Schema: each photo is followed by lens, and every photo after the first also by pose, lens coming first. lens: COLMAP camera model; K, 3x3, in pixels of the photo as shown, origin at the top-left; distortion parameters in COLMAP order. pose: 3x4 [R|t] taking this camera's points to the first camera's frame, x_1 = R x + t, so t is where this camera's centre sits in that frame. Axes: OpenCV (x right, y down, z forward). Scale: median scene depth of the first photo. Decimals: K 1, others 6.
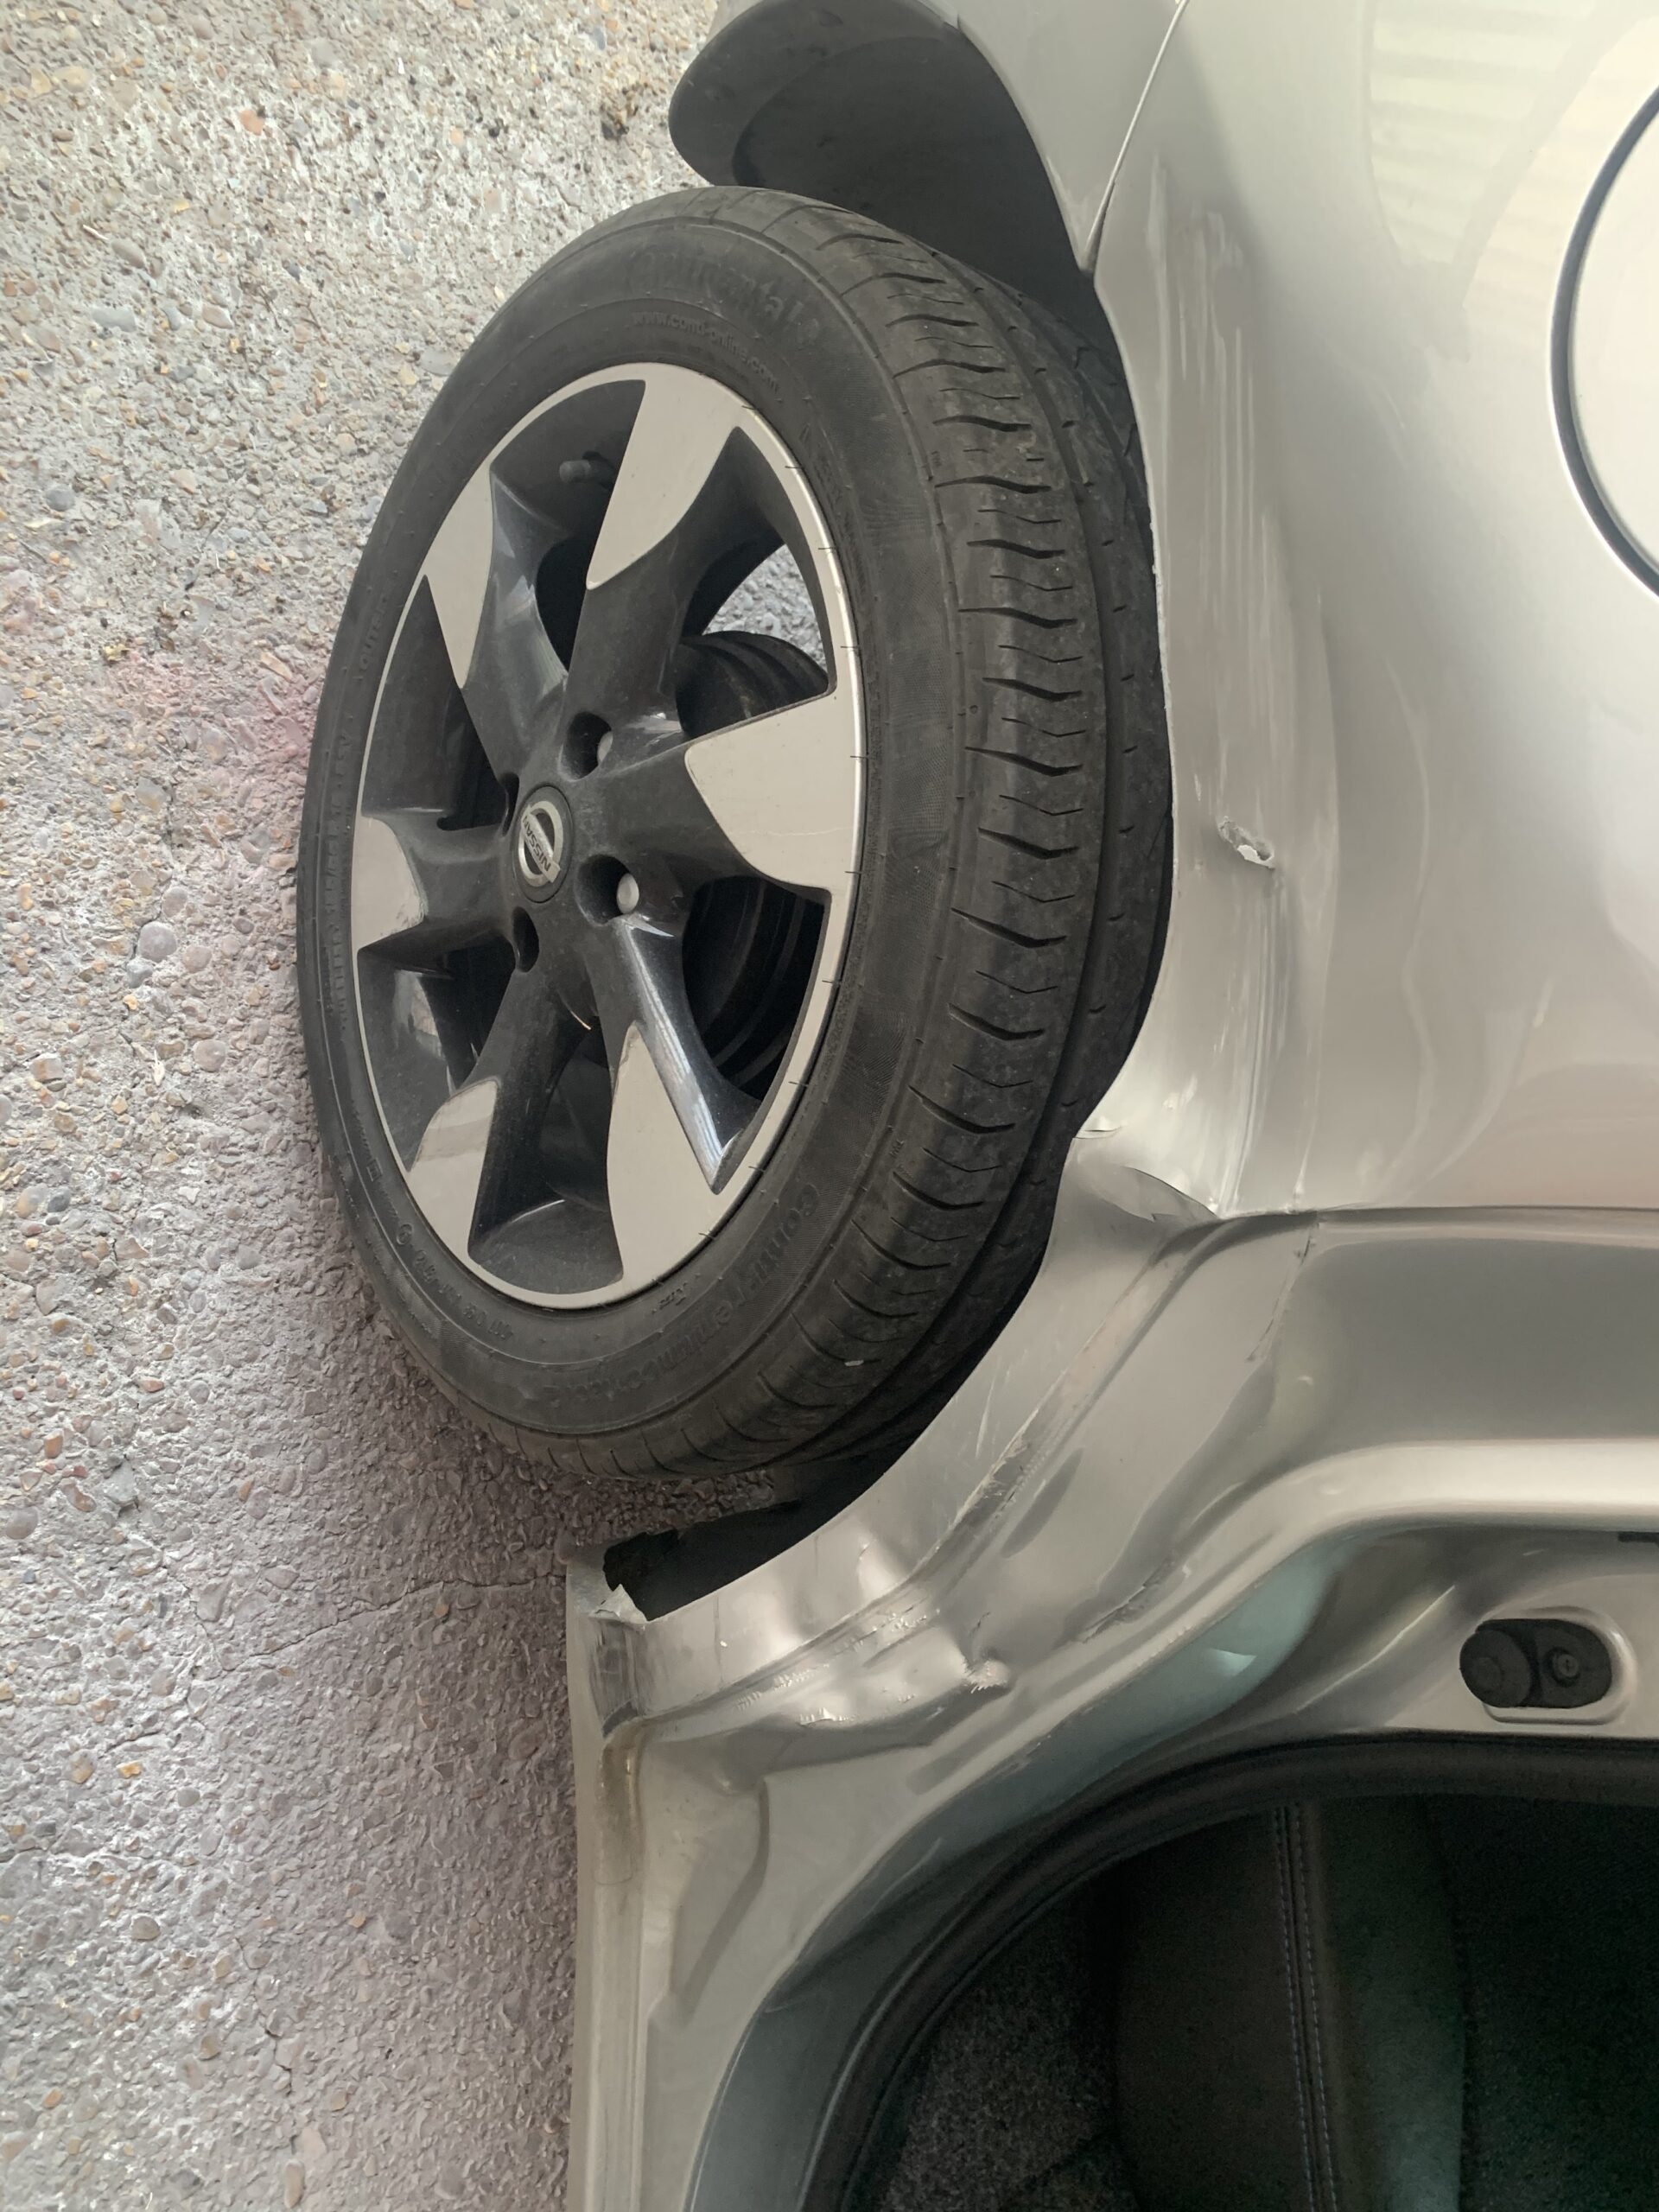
lens RADIAL K [[1644.7, 0, 829.5], [0, 1644.7, 1106.0], [0, 0, 1]] dist [0.001373, 0.008907]
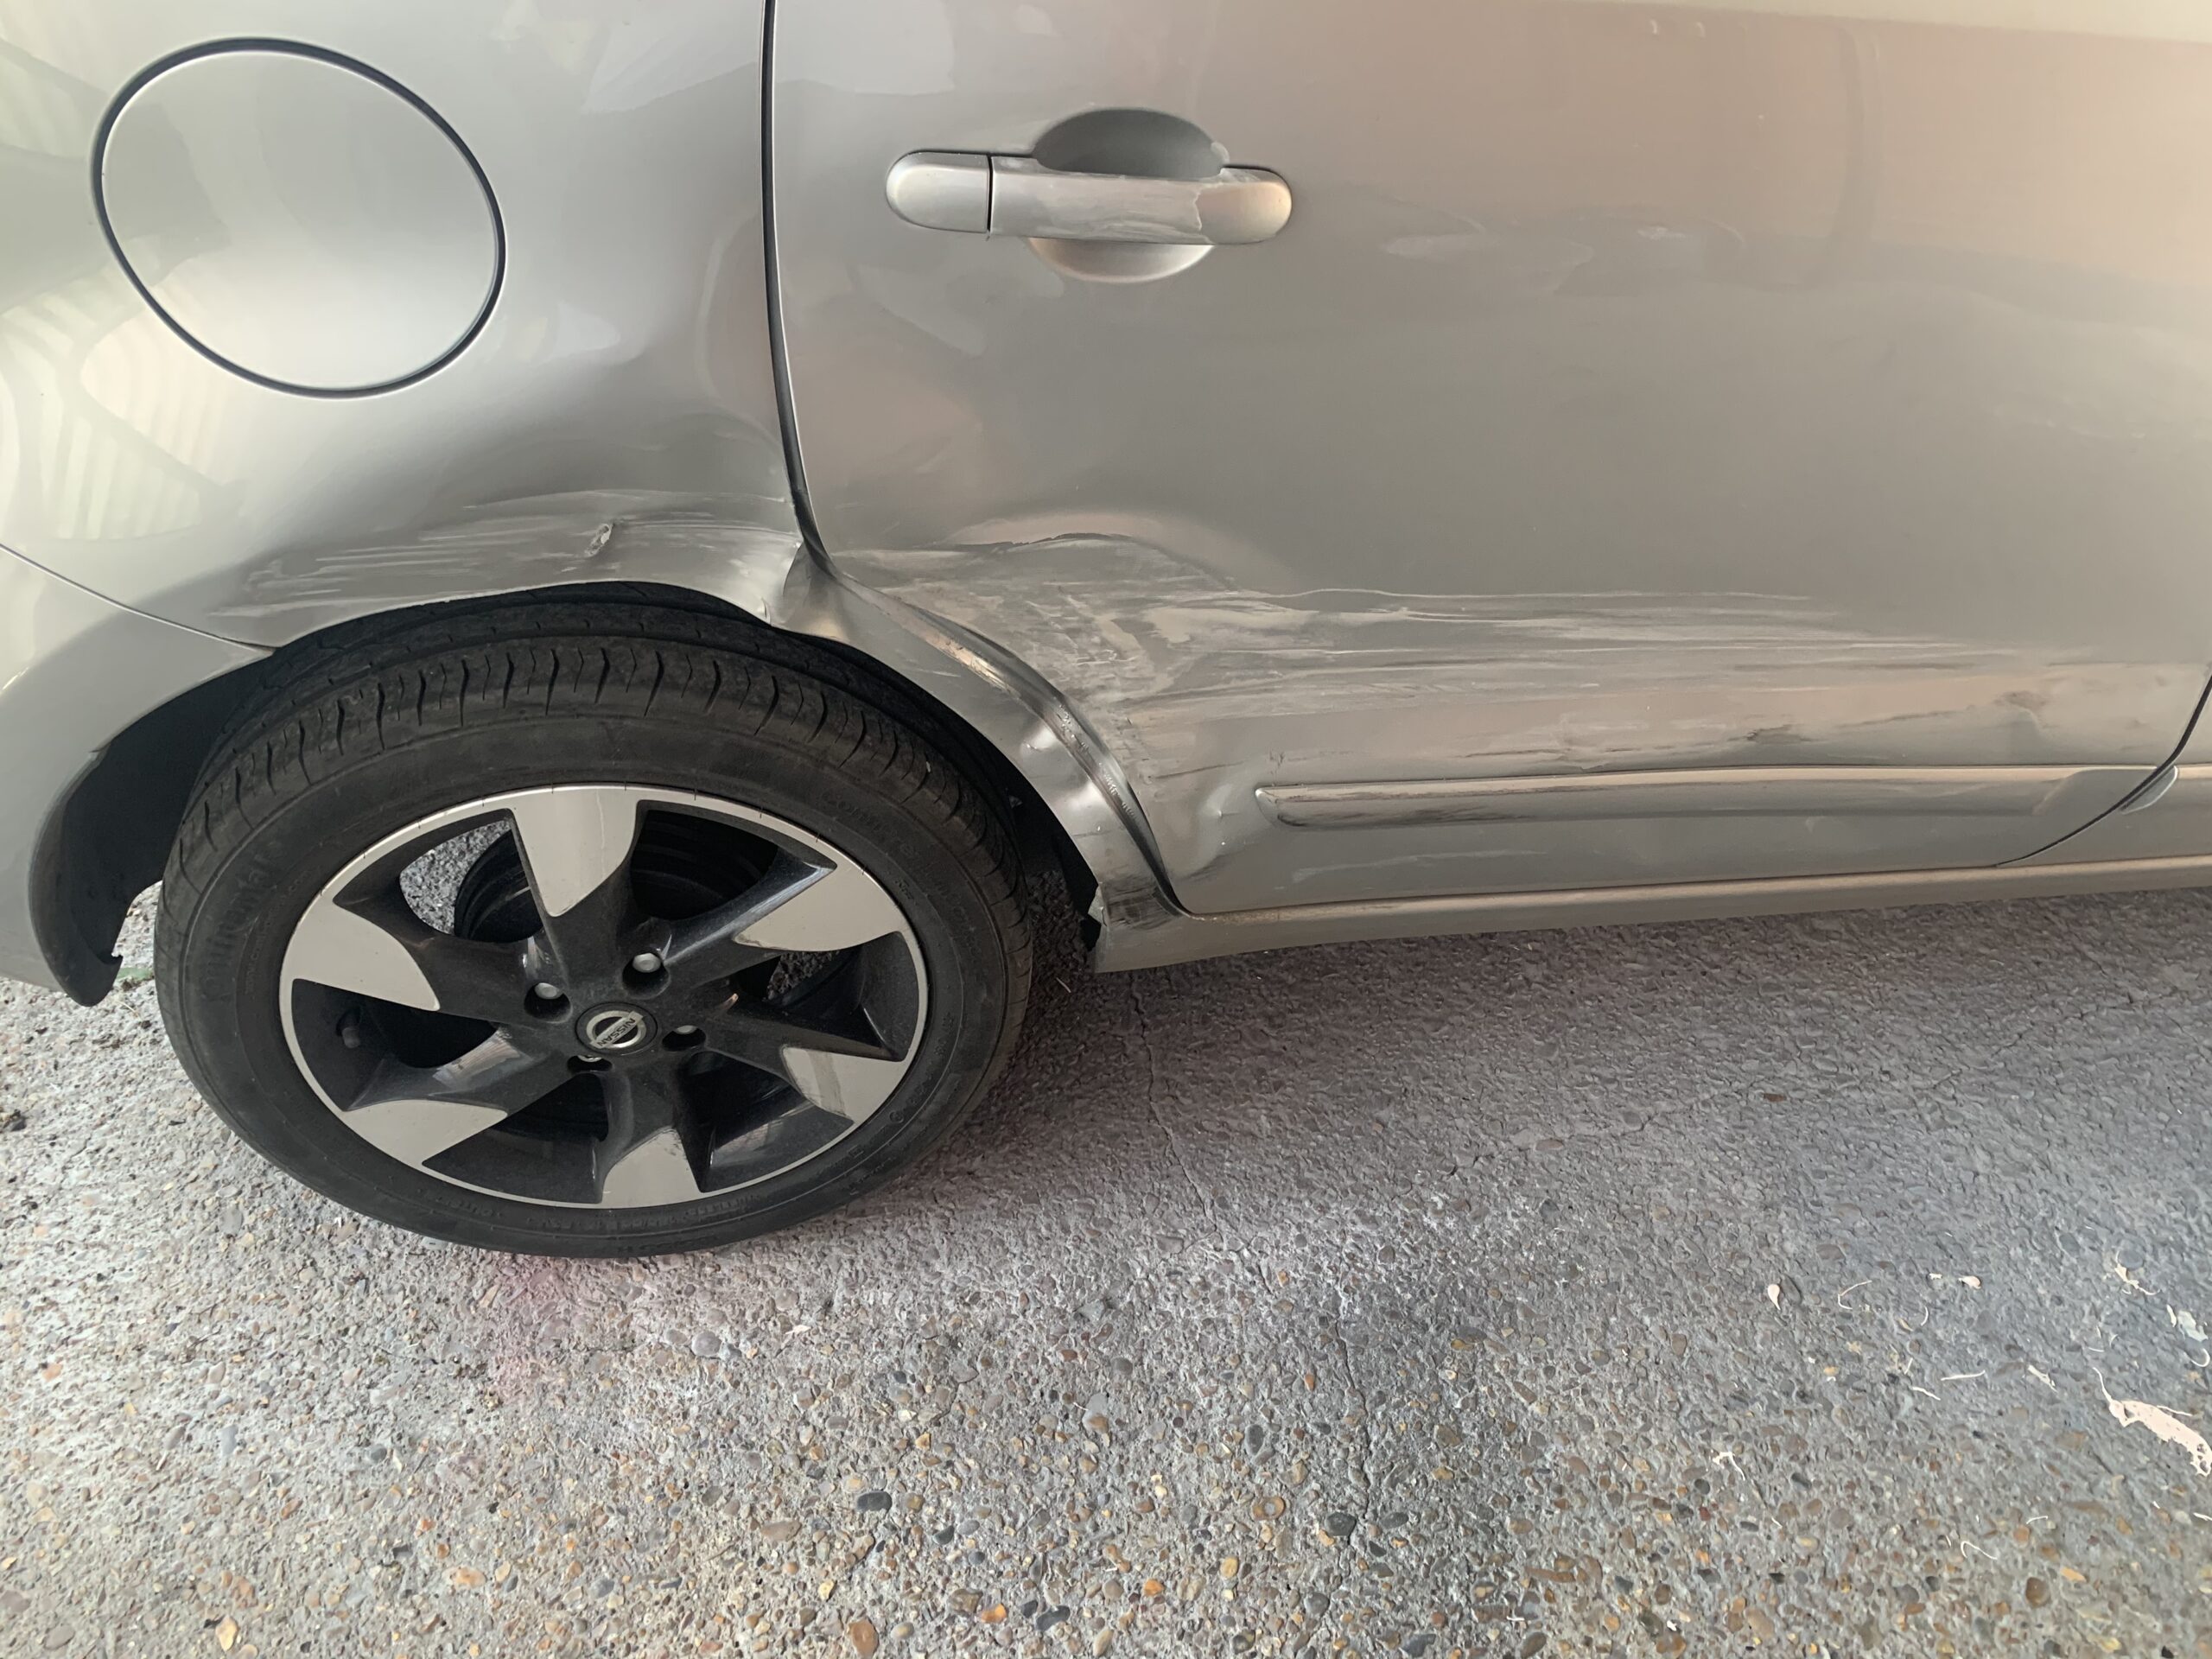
lens RADIAL K [[1644.7, 0, 1057.5], [0, 1644.7, 844.8], [0, 0, 1]] dist [0.001373, 0.008907]
pose [[-0.109302, -0.987347, 0.114889, -0.187464], [0.984361, -0.091451, 0.150569, 0.020637], [-0.138157, 0.129550, 0.981901, -0.449481]]
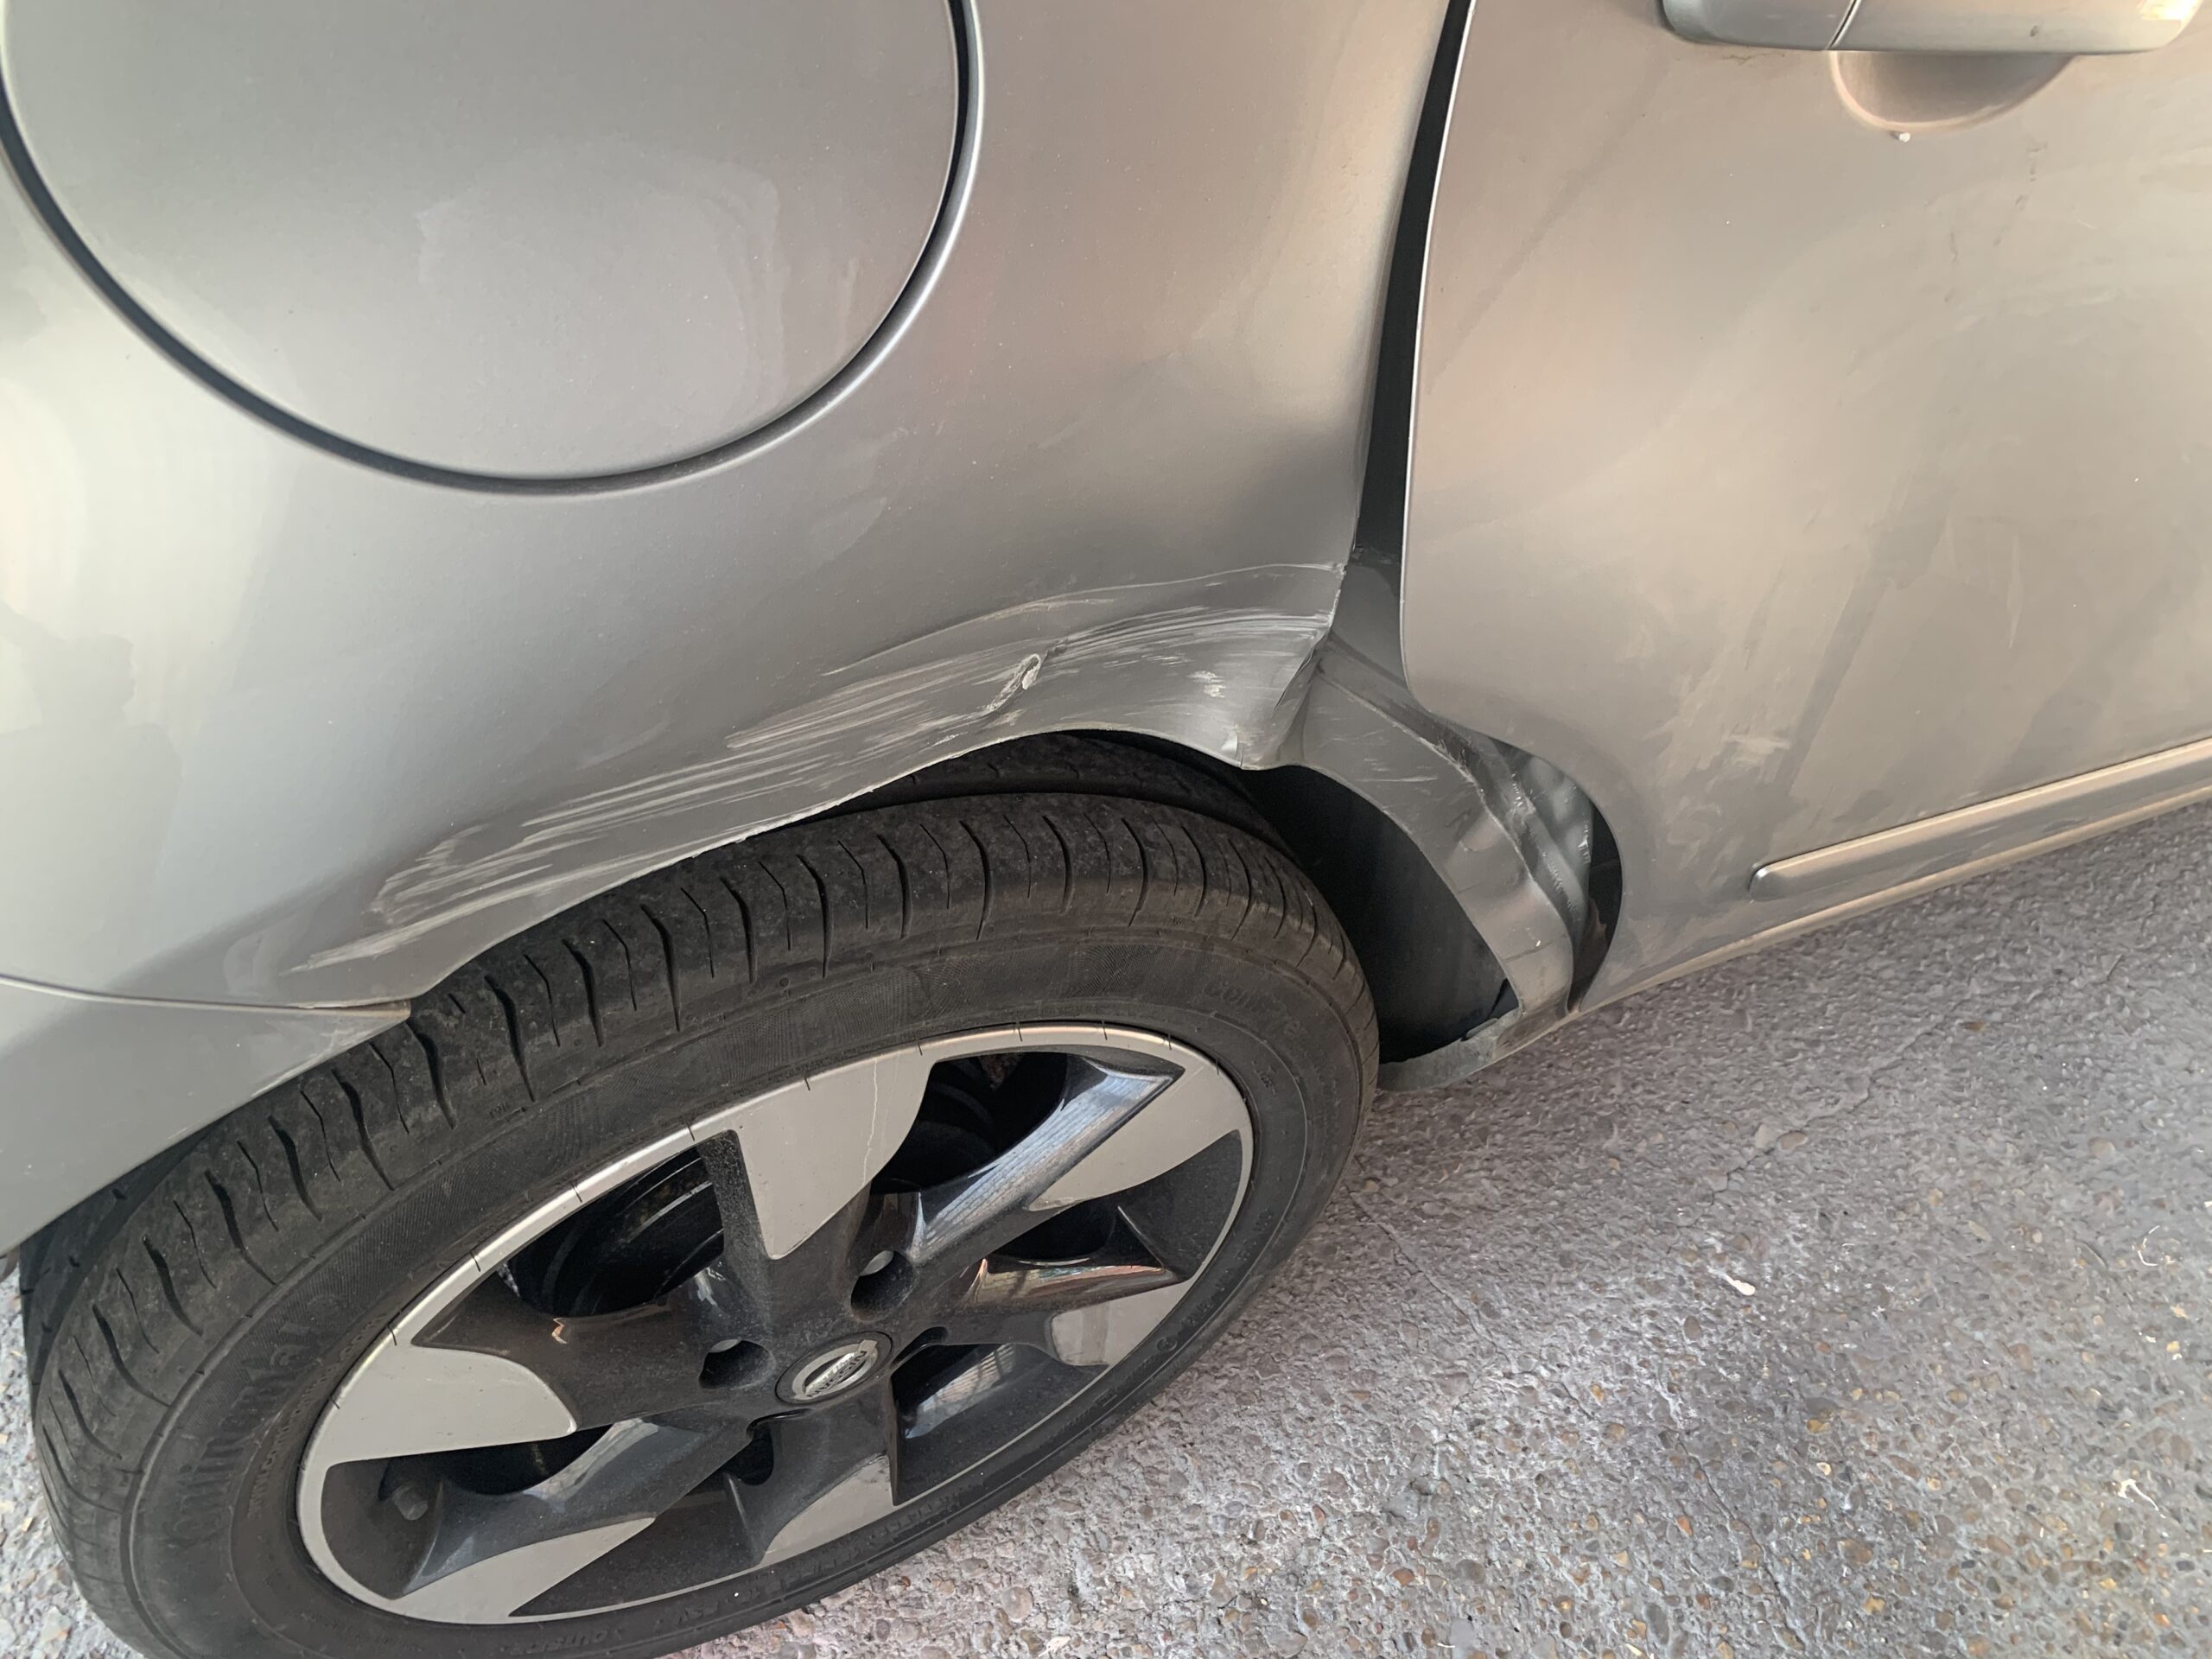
lens RADIAL K [[1633.0, 0, 1049.9], [0, 1633.0, 861.3], [0, 0, 1]] dist [-0.003833, 0.009910]
pose [[-0.274211, -0.960501, -0.047392, 0.097756], [0.883581, -0.271091, 0.381831, -0.275273], [-0.379597, 0.062827, 0.923016, 0.054767]]
